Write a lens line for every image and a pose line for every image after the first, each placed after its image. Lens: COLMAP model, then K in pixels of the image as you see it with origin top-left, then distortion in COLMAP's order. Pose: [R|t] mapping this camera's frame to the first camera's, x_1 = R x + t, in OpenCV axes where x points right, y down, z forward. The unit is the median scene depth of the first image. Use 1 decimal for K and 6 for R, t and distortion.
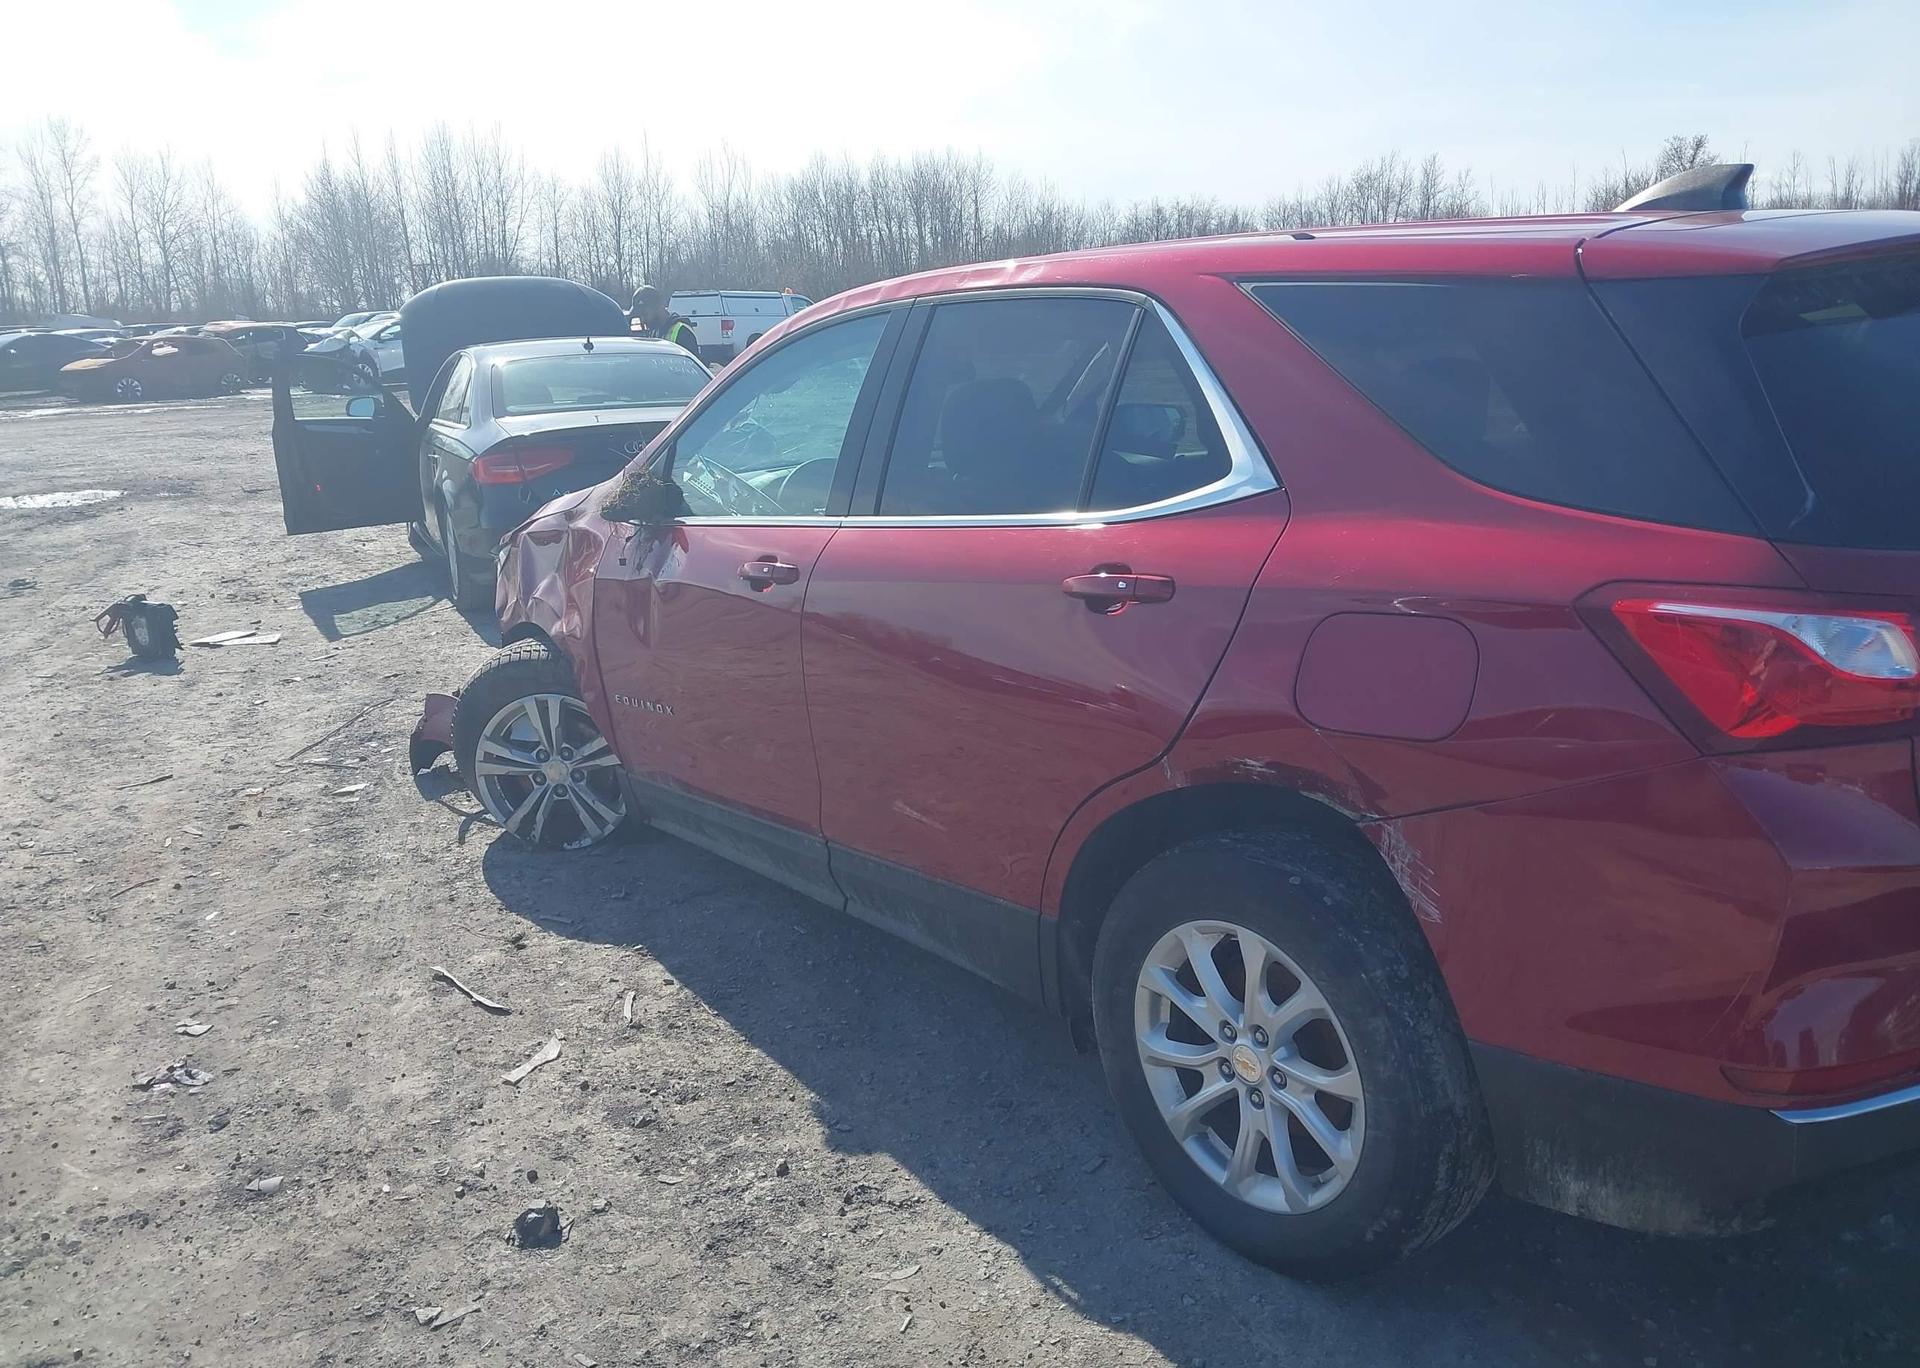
lens RADIAL K [[1515.1, 0, 953.3], [0, 1515.1, 682.6], [0, 0, 1]] dist [0.007593, -0.004250]
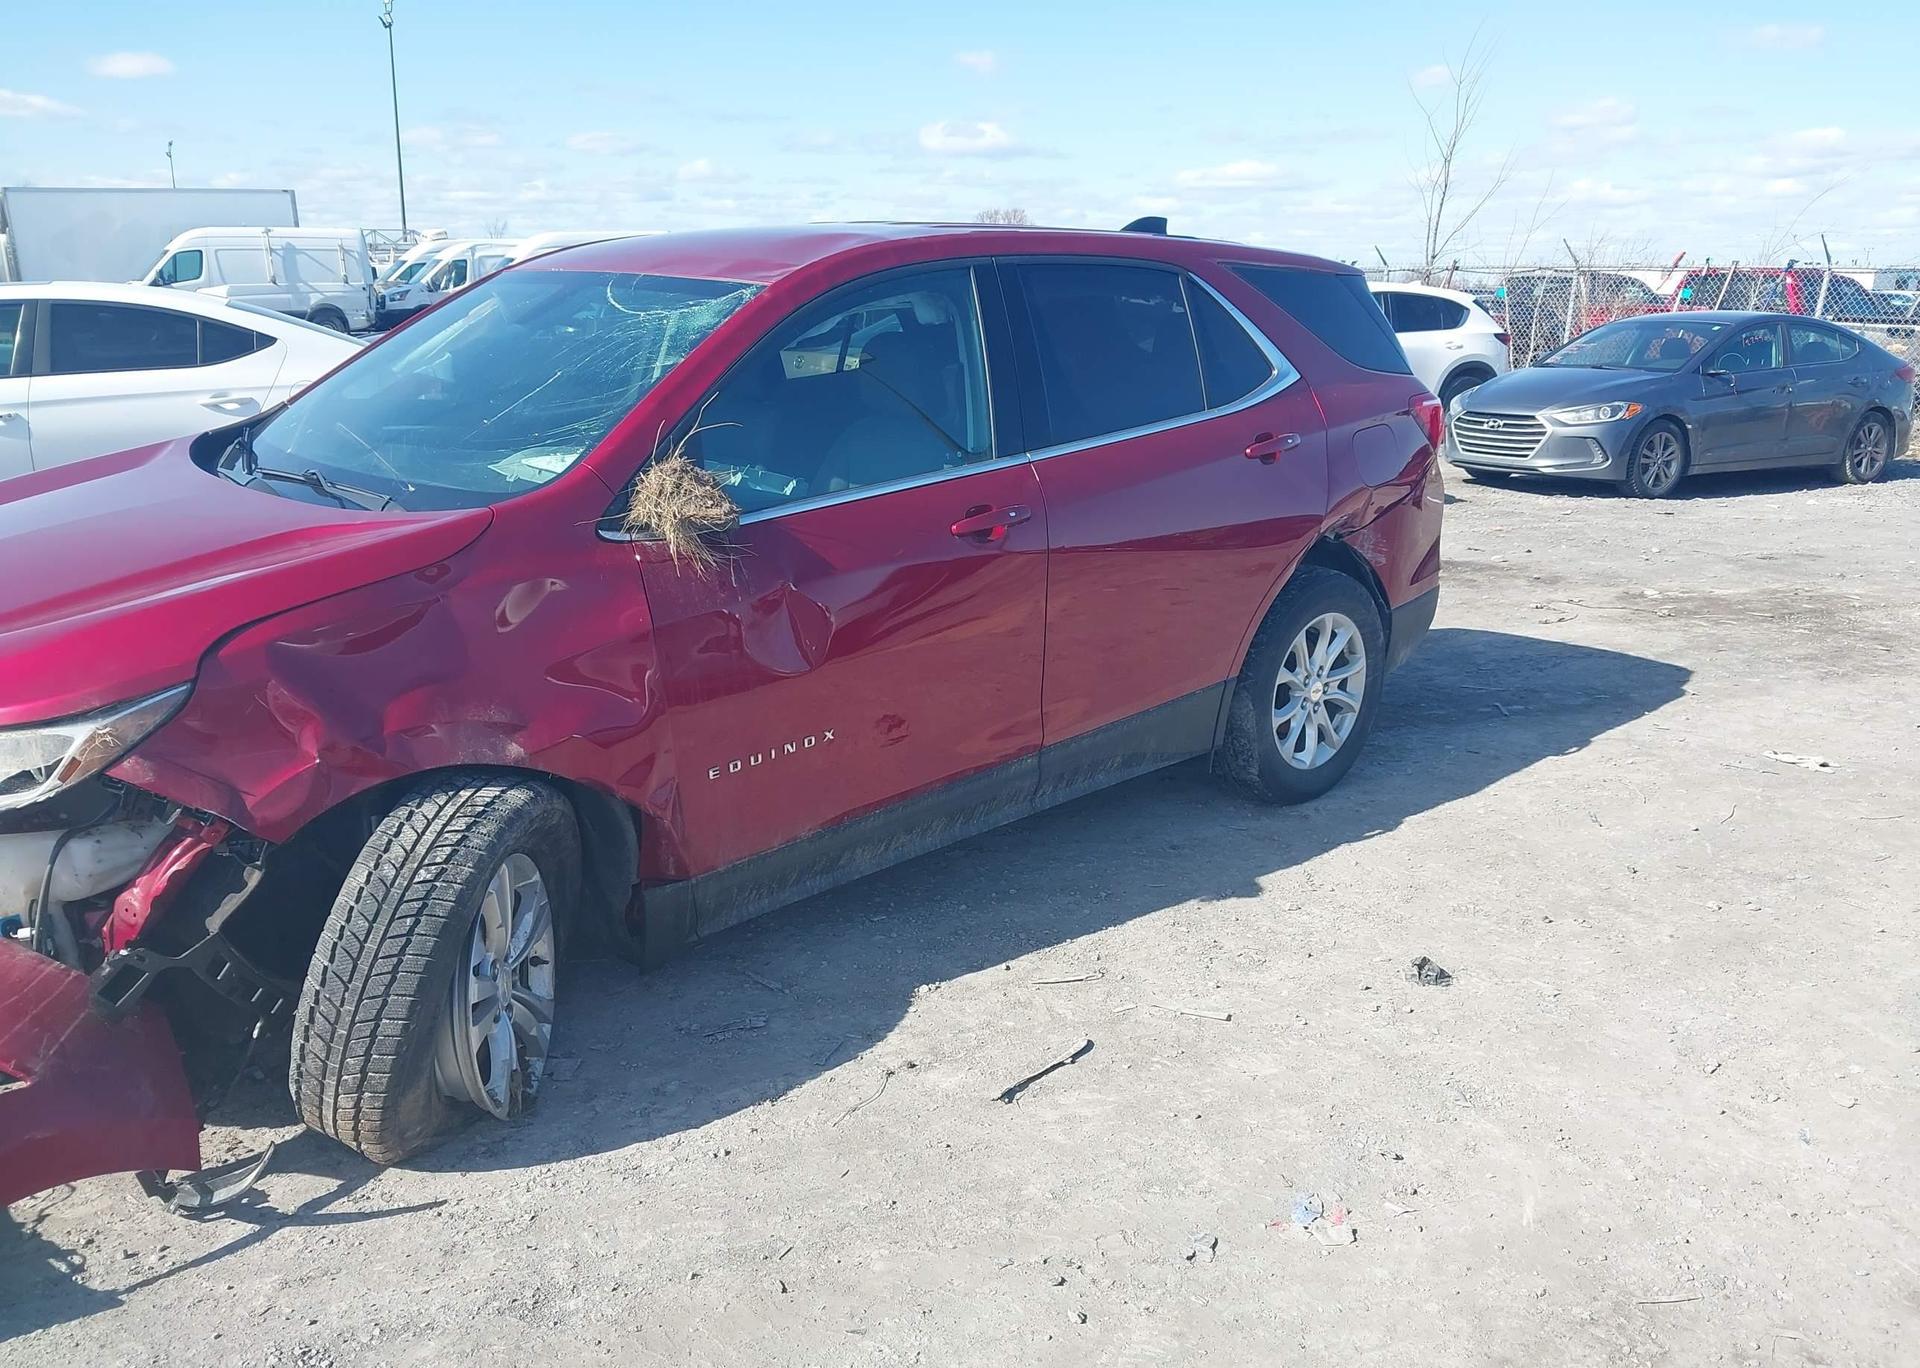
lens RADIAL K [[1515.1, 0, 953.3], [0, 1515.1, 682.6], [0, 0, 1]] dist [0.007593, -0.004250]
pose [[-0.090606, -0.221228, 0.971004, -1.206391], [0.228564, 0.944369, 0.236487, -0.230220], [-0.969303, 0.243364, -0.035001, 1.151543]]
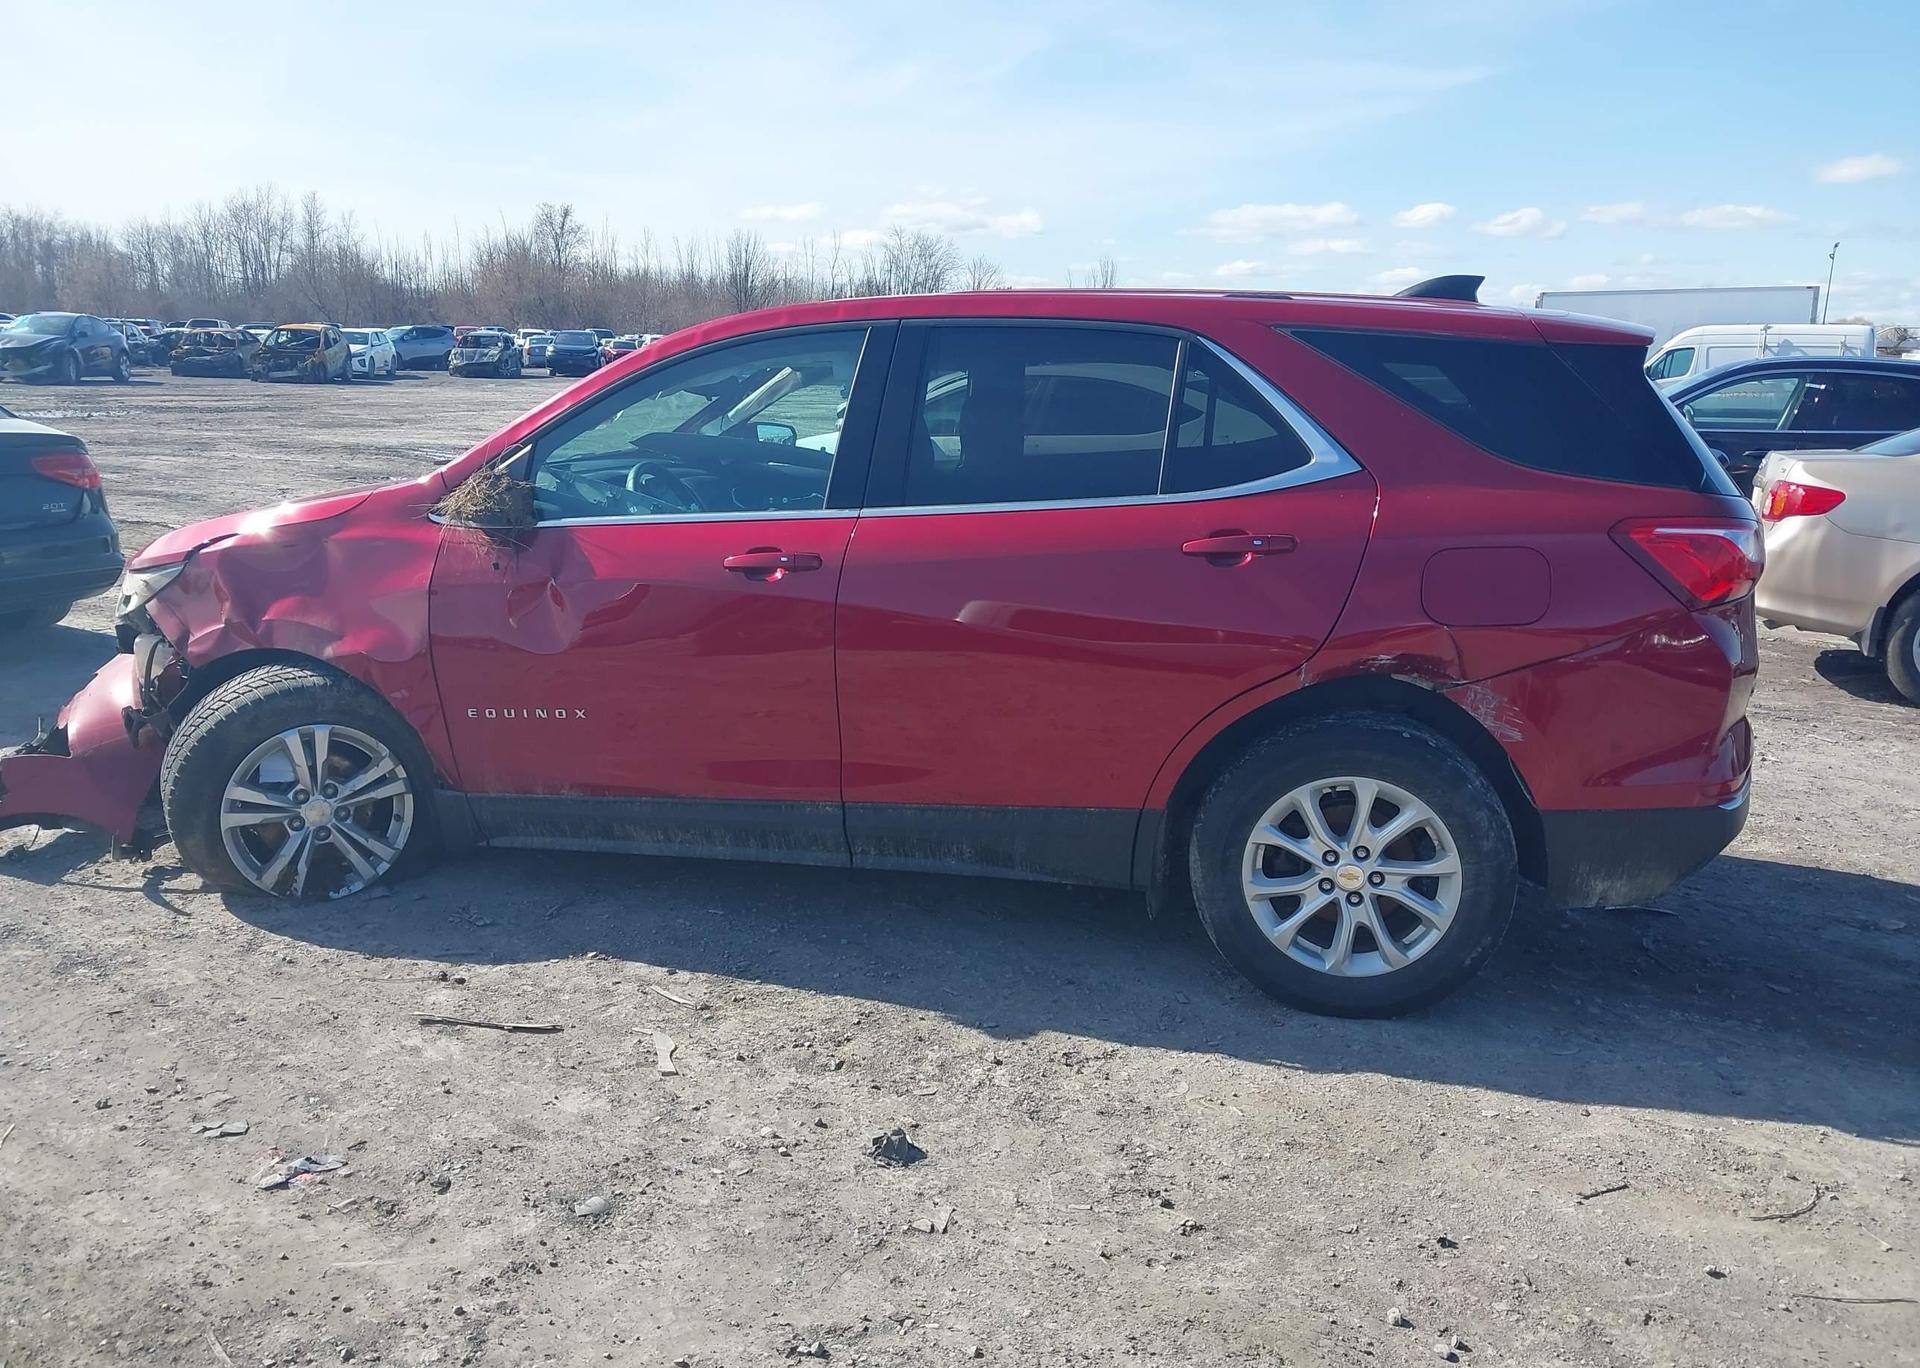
lens RADIAL K [[1515.1, 0, 953.3], [0, 1515.1, 682.6], [0, 0, 1]] dist [0.007593, -0.004250]
pose [[0.772517, -0.081325, 0.629764, -0.748682], [0.098846, 0.995076, 0.007248, 0.018648], [-0.627253, 0.056650, 0.776753, 0.093063]]
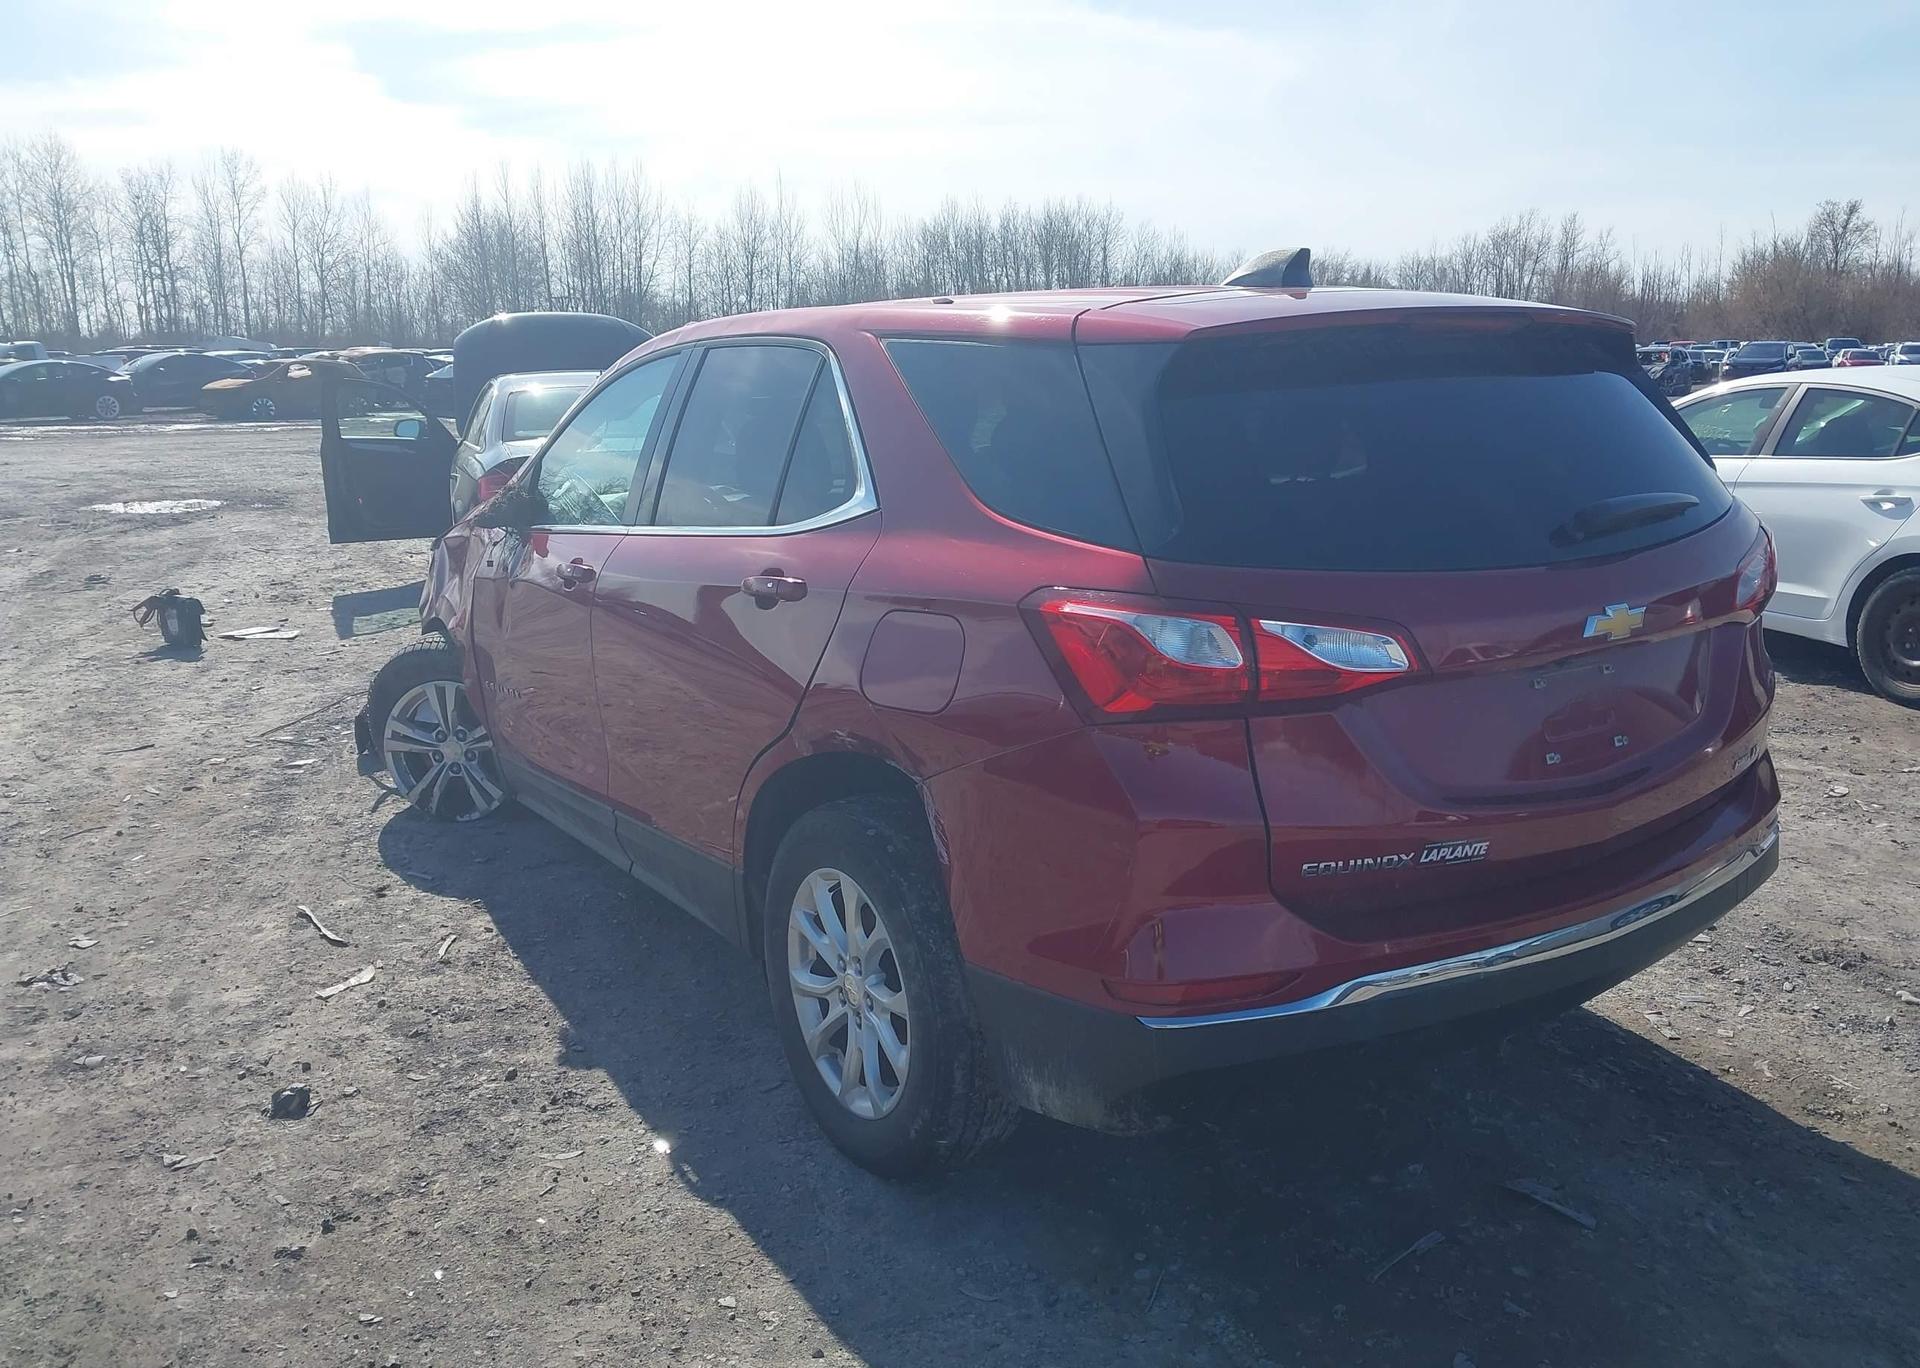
lens RADIAL K [[1515.1, 0, 953.3], [0, 1515.1, 682.6], [0, 0, 1]] dist [0.007593, -0.004250]
pose [[0.996240, 0.044848, -0.074128, 0.268917], [-0.046890, 0.998561, -0.026034, 0.028407], [0.072854, 0.029412, 0.996909, -0.137946]]
